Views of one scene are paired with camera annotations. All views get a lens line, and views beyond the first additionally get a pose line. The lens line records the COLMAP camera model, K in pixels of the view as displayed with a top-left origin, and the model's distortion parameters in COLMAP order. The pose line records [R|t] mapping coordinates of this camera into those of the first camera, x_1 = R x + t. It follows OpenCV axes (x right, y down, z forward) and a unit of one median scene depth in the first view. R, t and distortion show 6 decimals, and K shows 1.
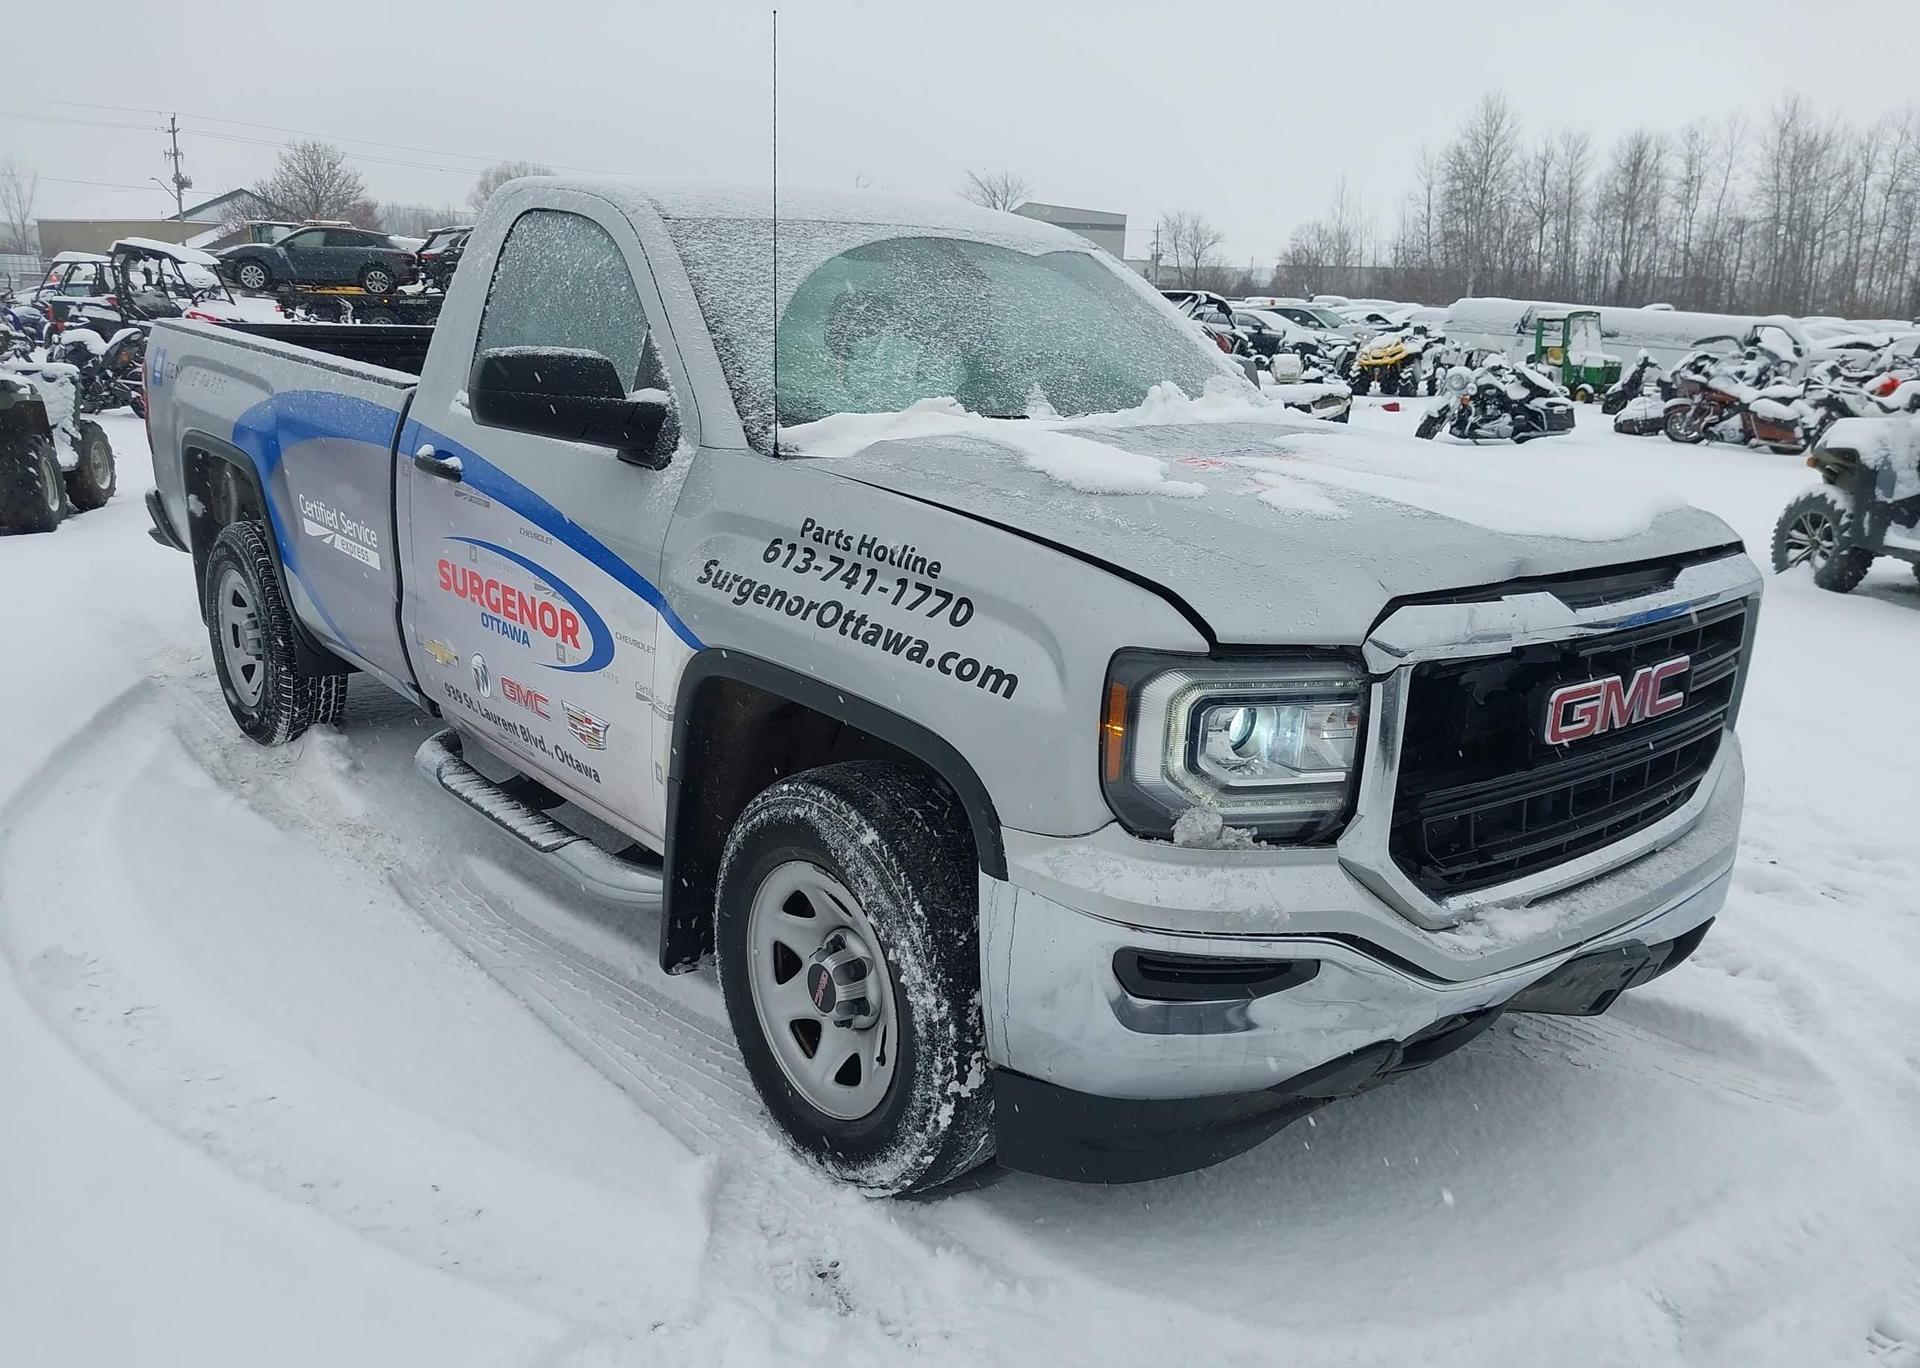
lens RADIAL K [[1473.2, 0, 975.5], [0, 1473.2, 739.6], [0, 0, 1]] dist [0.090396, -0.092547]
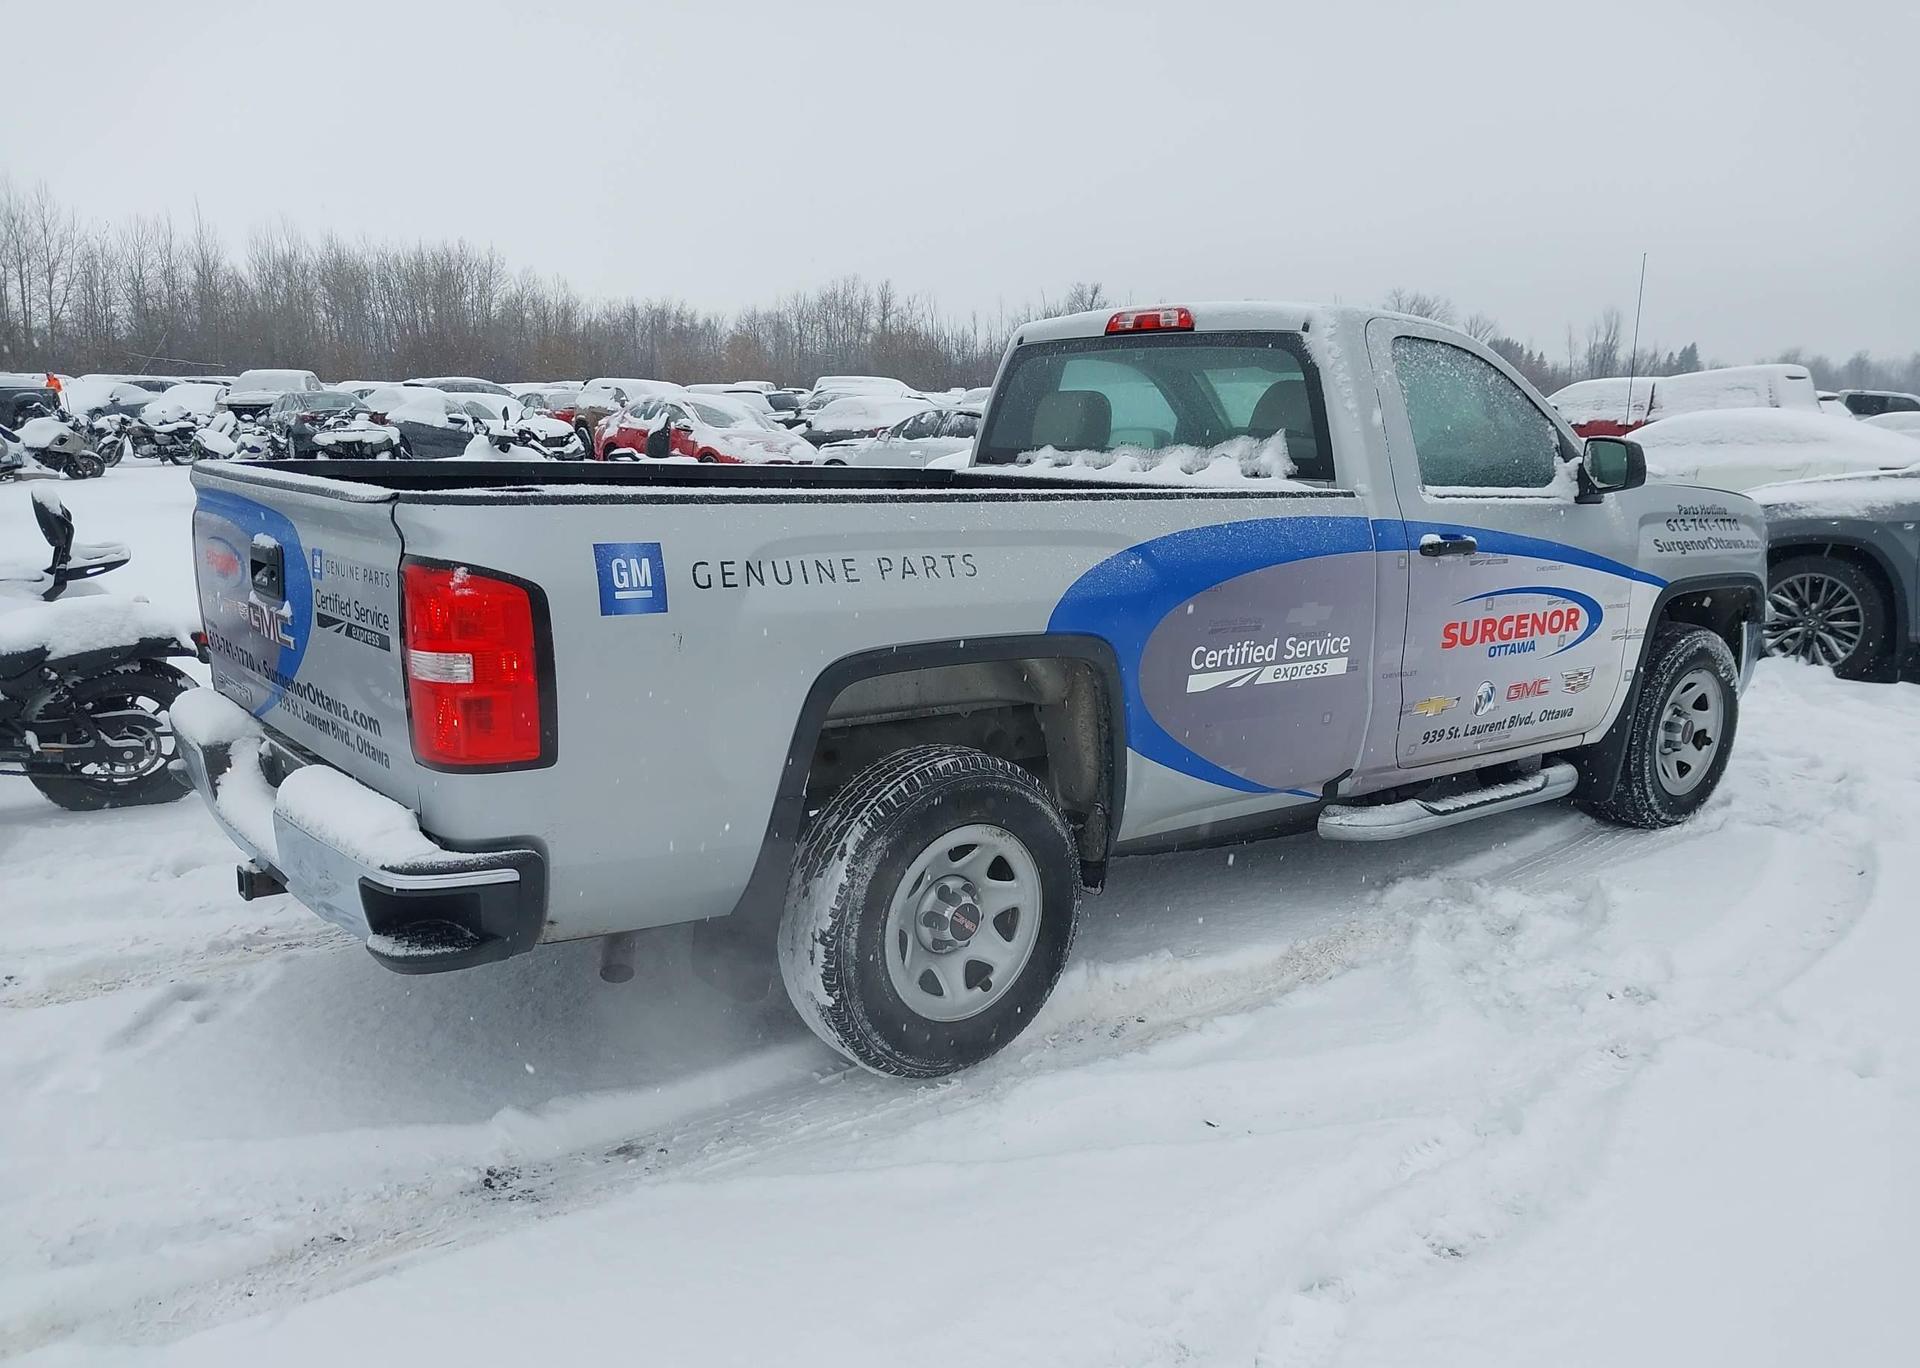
lens RADIAL K [[1482.6, 0, 950.7], [0, 1482.6, 752.6], [0, 0, 1]] dist [0.123283, -0.174314]
pose [[0.048434, -0.267071, 0.962459, -2.166758], [0.277856, 0.929158, 0.243848, -0.595783], [-0.959401, 0.255615, 0.119210, 1.750014]]
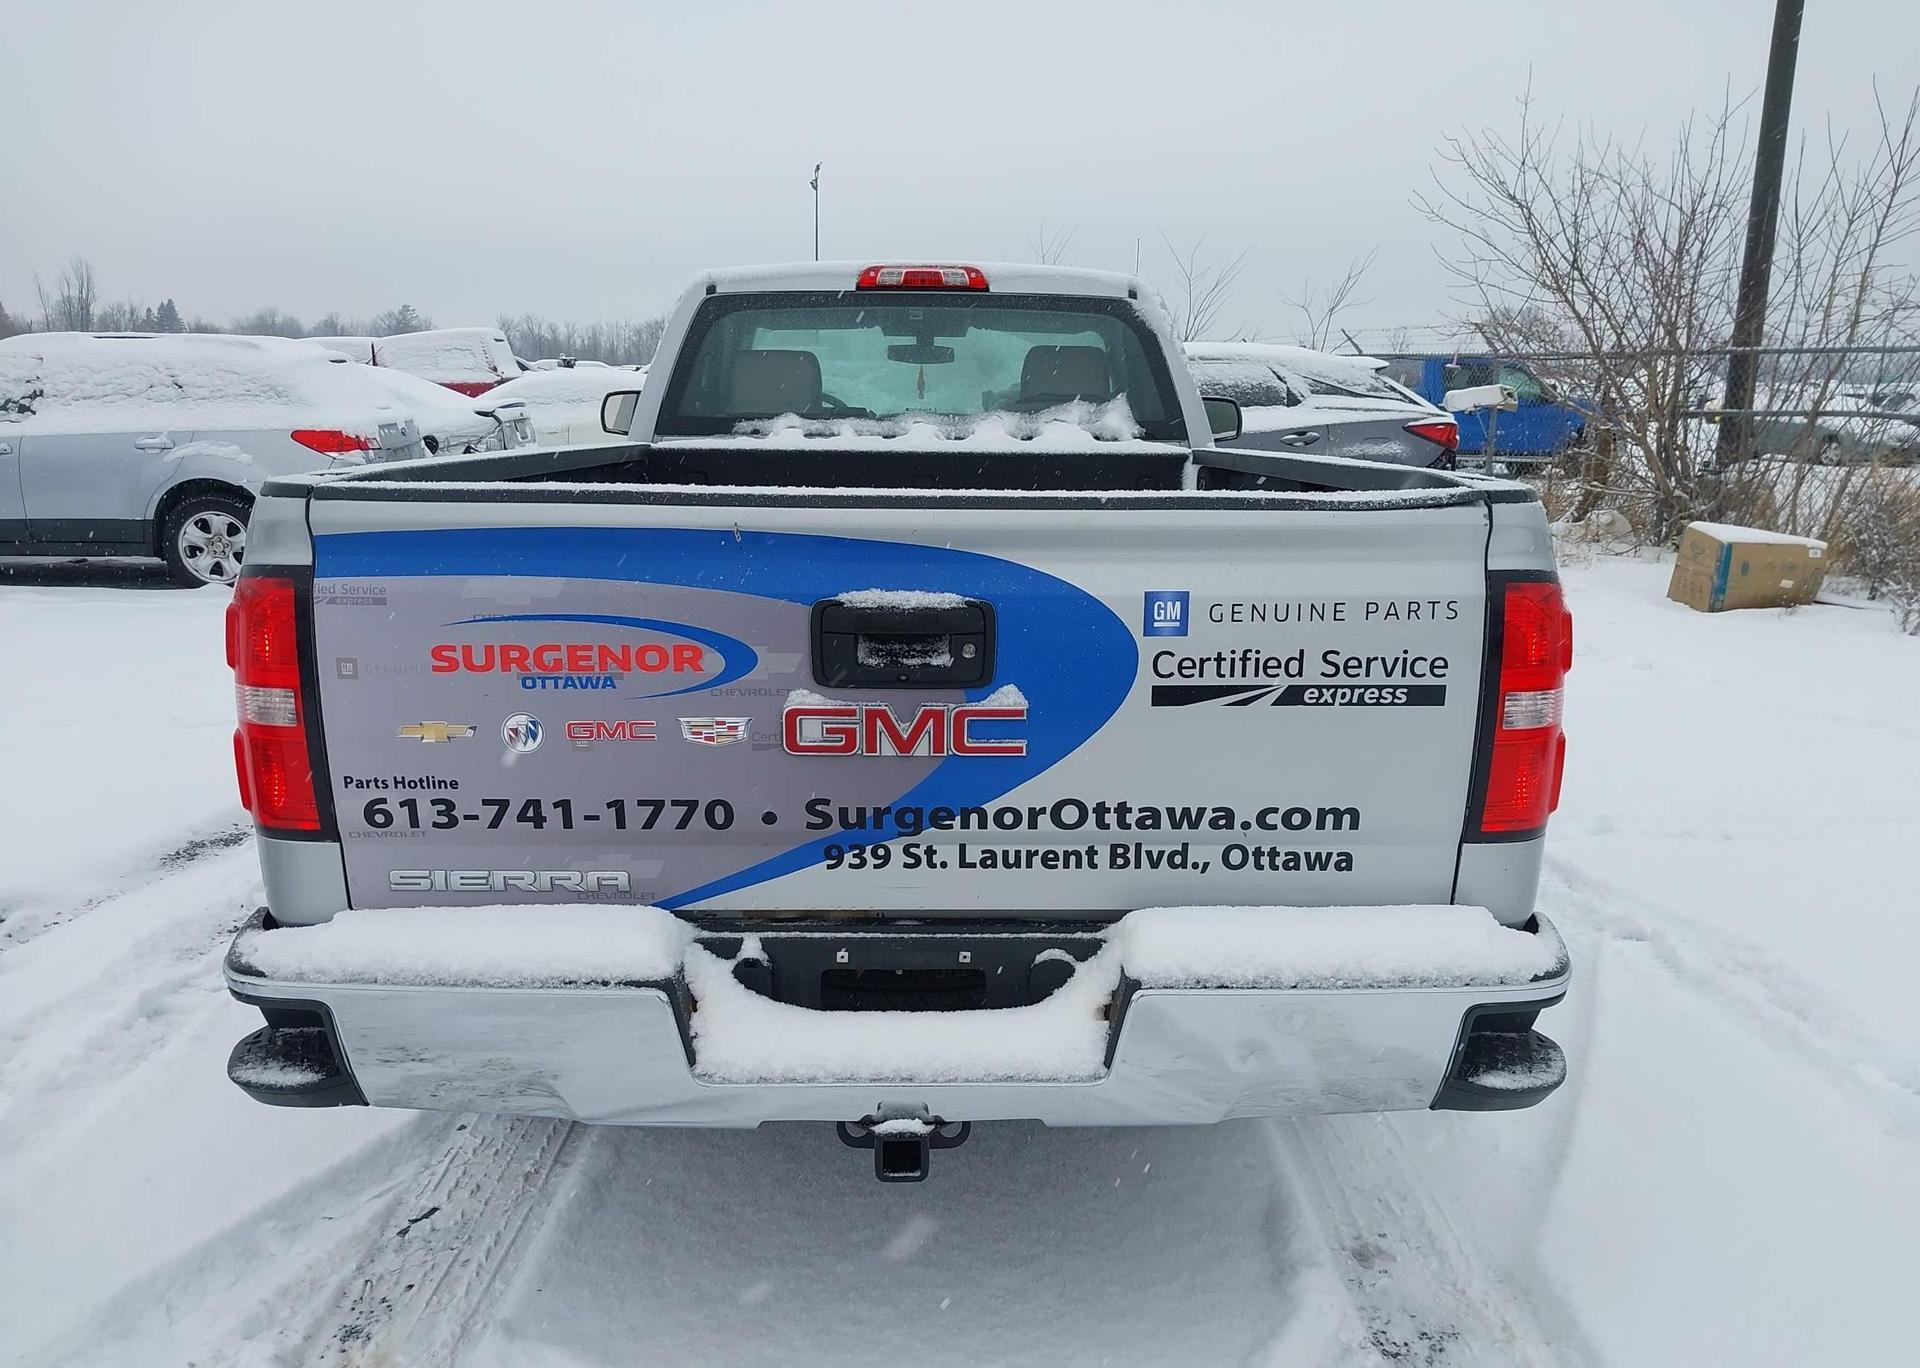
lens RADIAL K [[1486.5, 0, 956.0], [0, 1486.5, 740.1], [0, 0, 1]] dist [0.193007, -0.477875]
pose [[-0.766604, -0.198409, 0.610698, -1.438310], [0.143183, 0.874300, 0.463787, -0.904752], [-0.625953, 0.442982, -0.641833, 2.920858]]
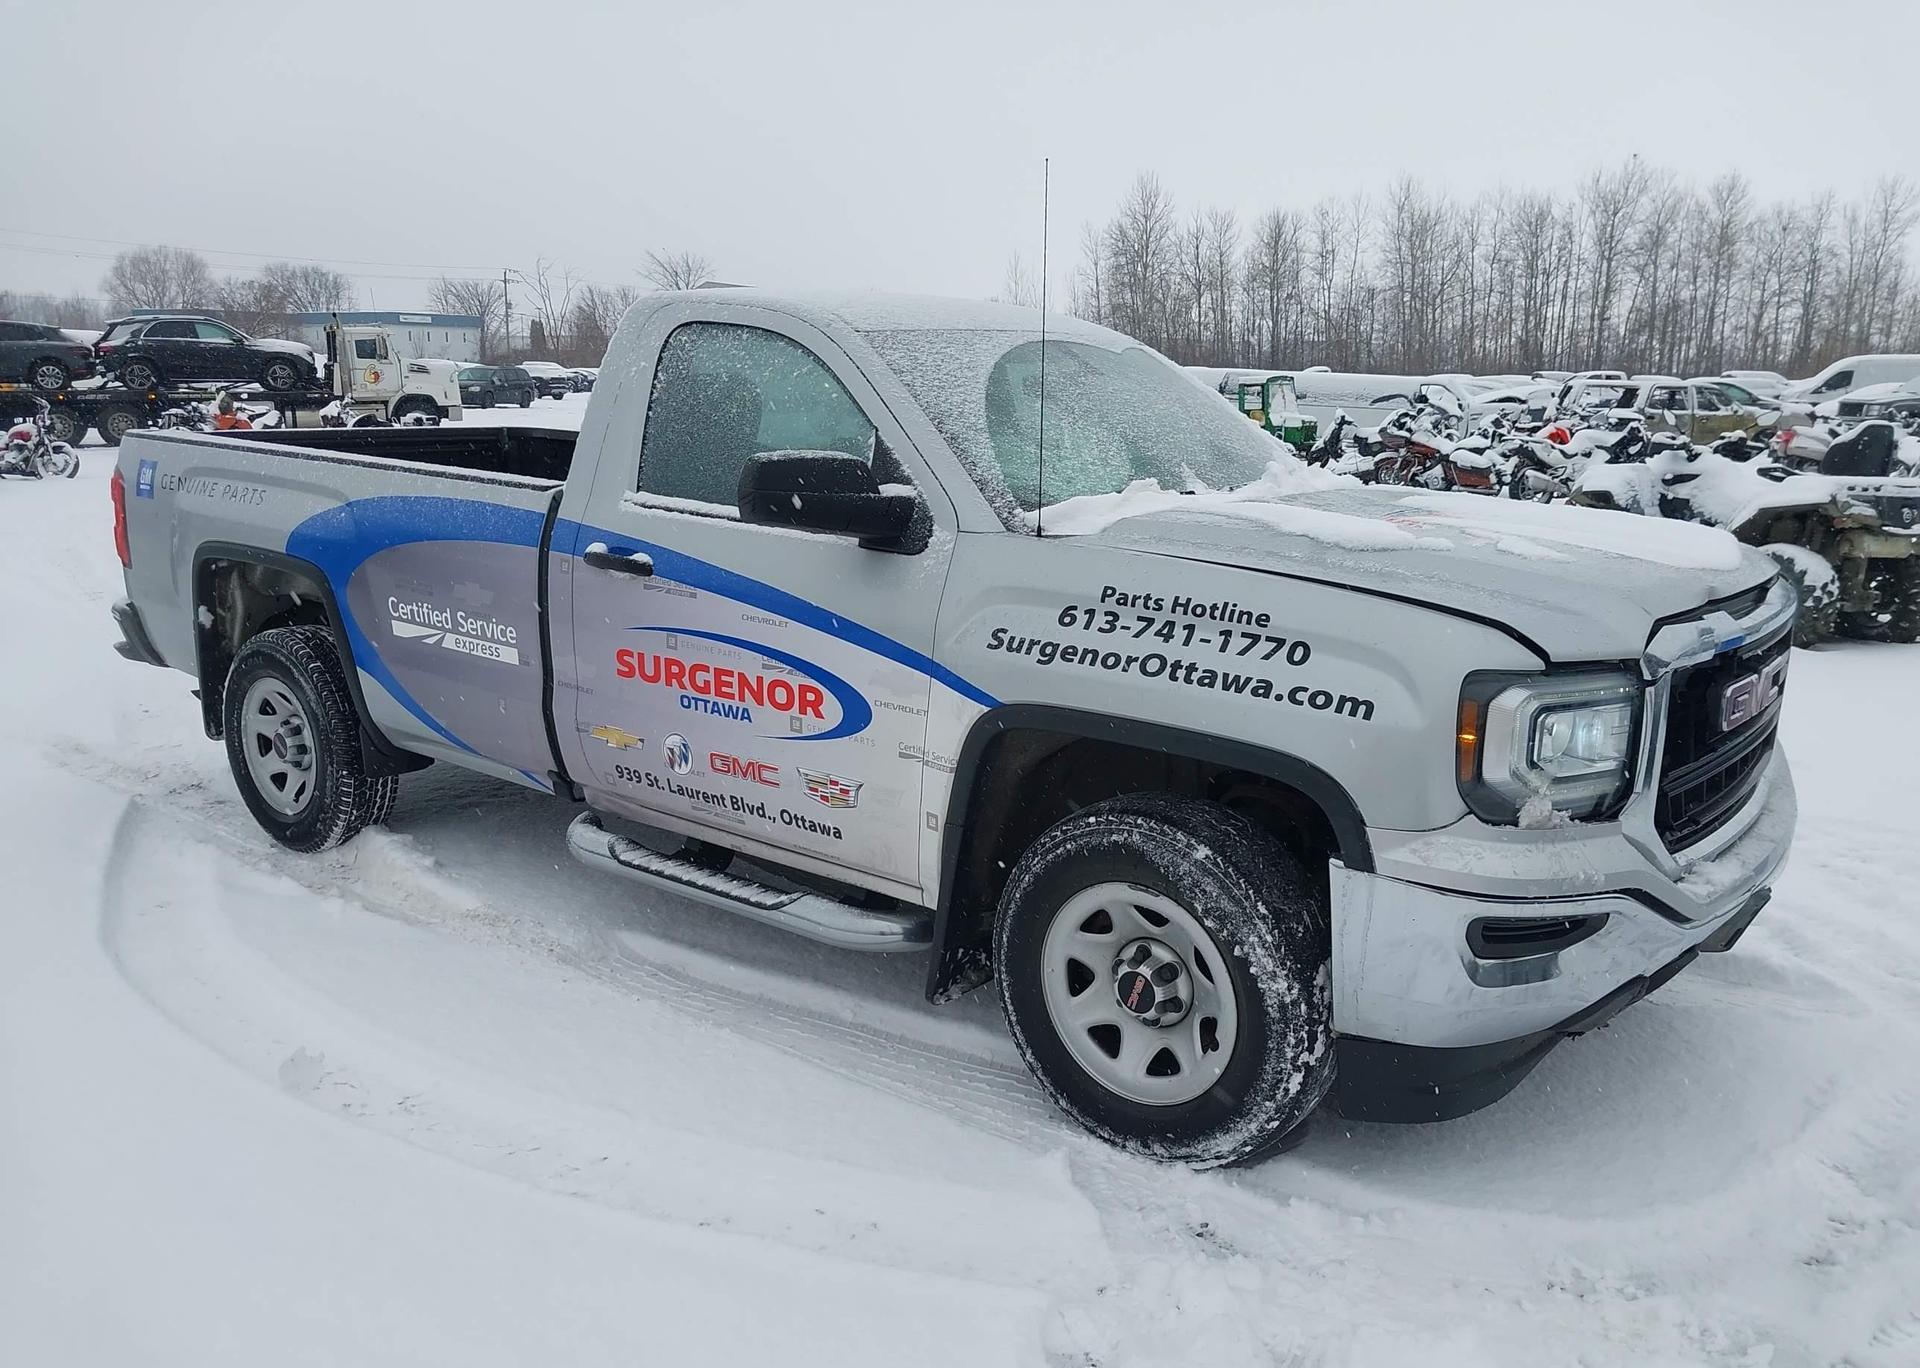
lens RADIAL K [[1484.7, 0, 965.1], [0, 1484.7, 738.1], [0, 0, 1]] dist [0.089894, -0.123031]
pose [[0.979452, -0.072982, 0.188008, -0.440986], [0.081826, 0.995855, -0.039708, 0.006898], [-0.184330, 0.054276, 0.981365, -0.119622]]
